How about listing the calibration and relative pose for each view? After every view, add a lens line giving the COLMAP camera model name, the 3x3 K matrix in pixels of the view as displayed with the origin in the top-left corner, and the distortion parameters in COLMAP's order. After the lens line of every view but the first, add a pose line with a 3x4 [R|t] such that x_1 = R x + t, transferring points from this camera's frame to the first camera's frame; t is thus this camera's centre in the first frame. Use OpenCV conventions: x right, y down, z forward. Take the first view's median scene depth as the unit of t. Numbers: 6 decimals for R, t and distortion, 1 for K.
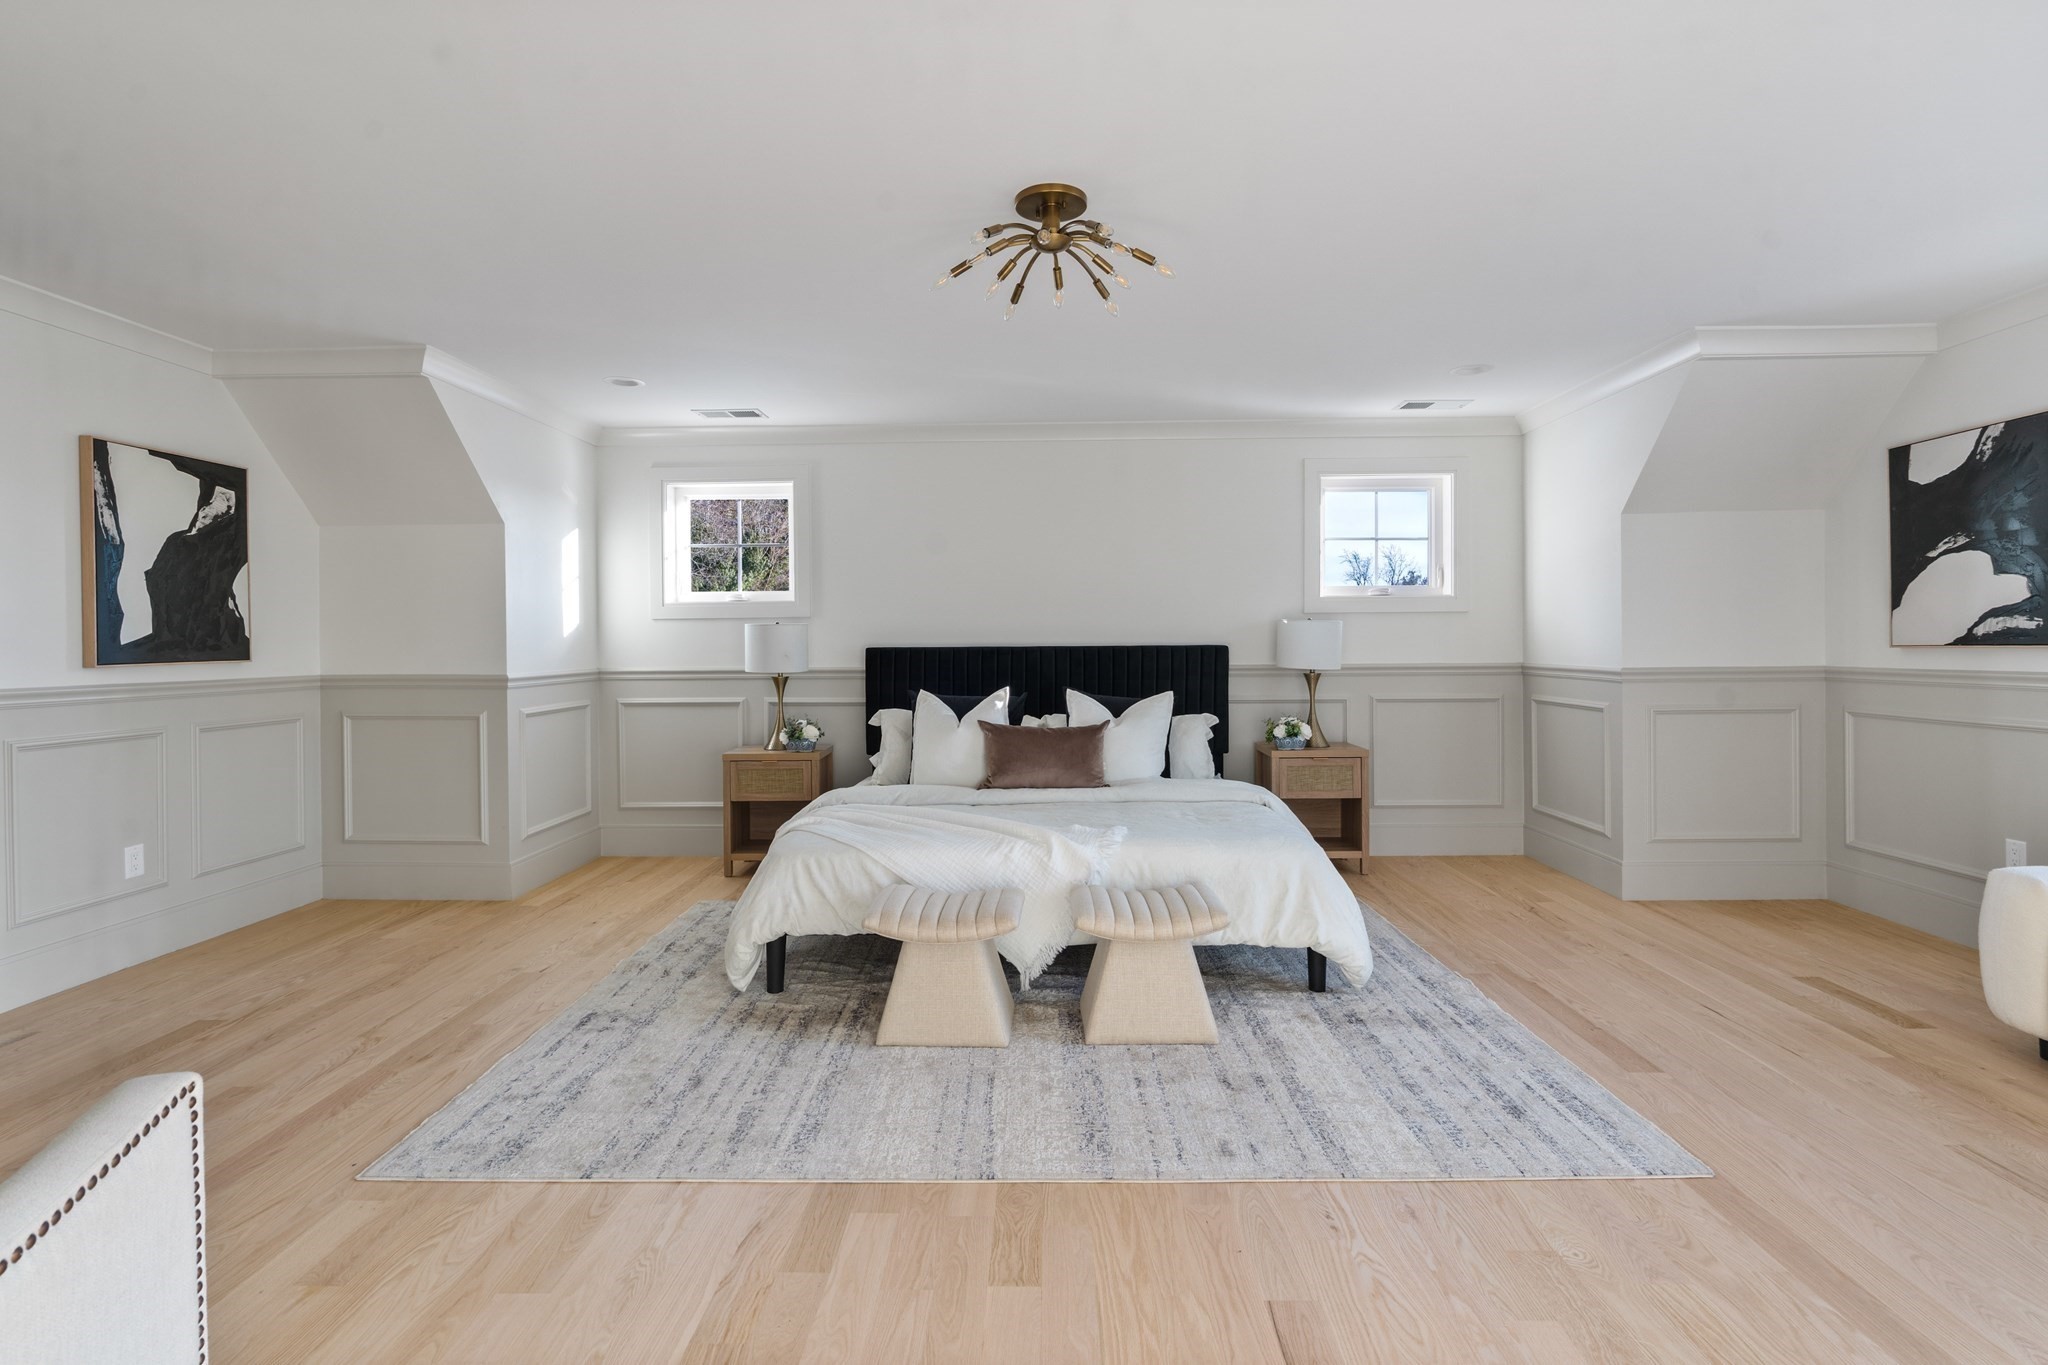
lens RADIAL K [[954.0, 0, 1027.5], [0, 954.0, 675.9], [0, 0, 1]] dist [-0.009889, -0.000601]
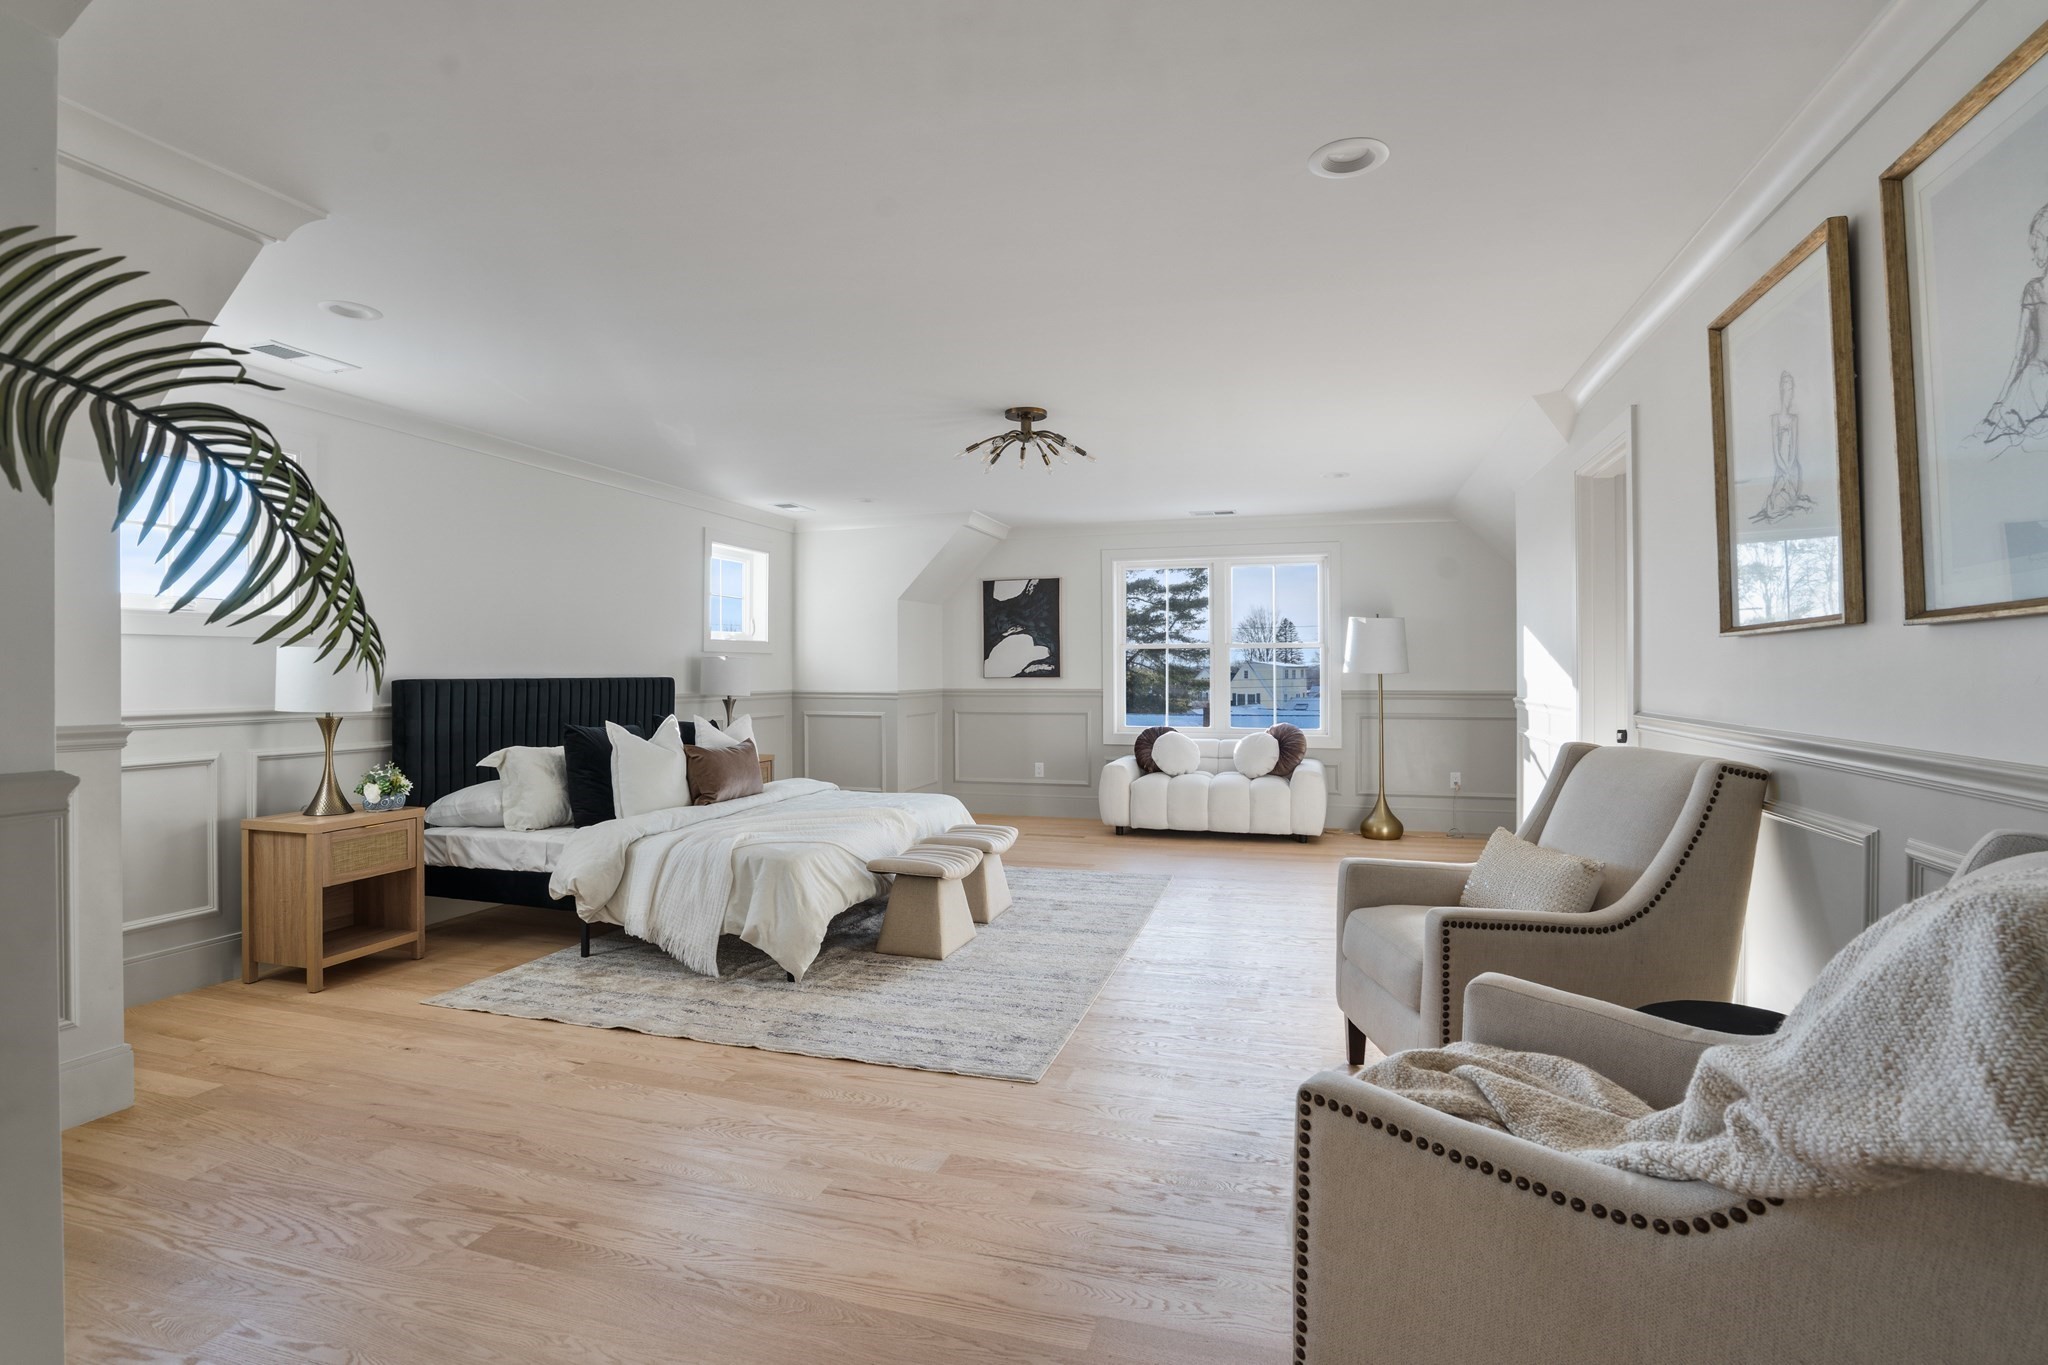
lens RADIAL K [[954.0, 0, 1023.4], [0, 954.0, 673.7], [0, 0, 1]] dist [-0.009889, -0.000601]
pose [[0.298822, 0.005817, 0.954291, -1.040038], [0.032362, 0.999345, -0.016225, -0.004852], [-0.953760, 0.035731, 0.298437, 0.320660]]
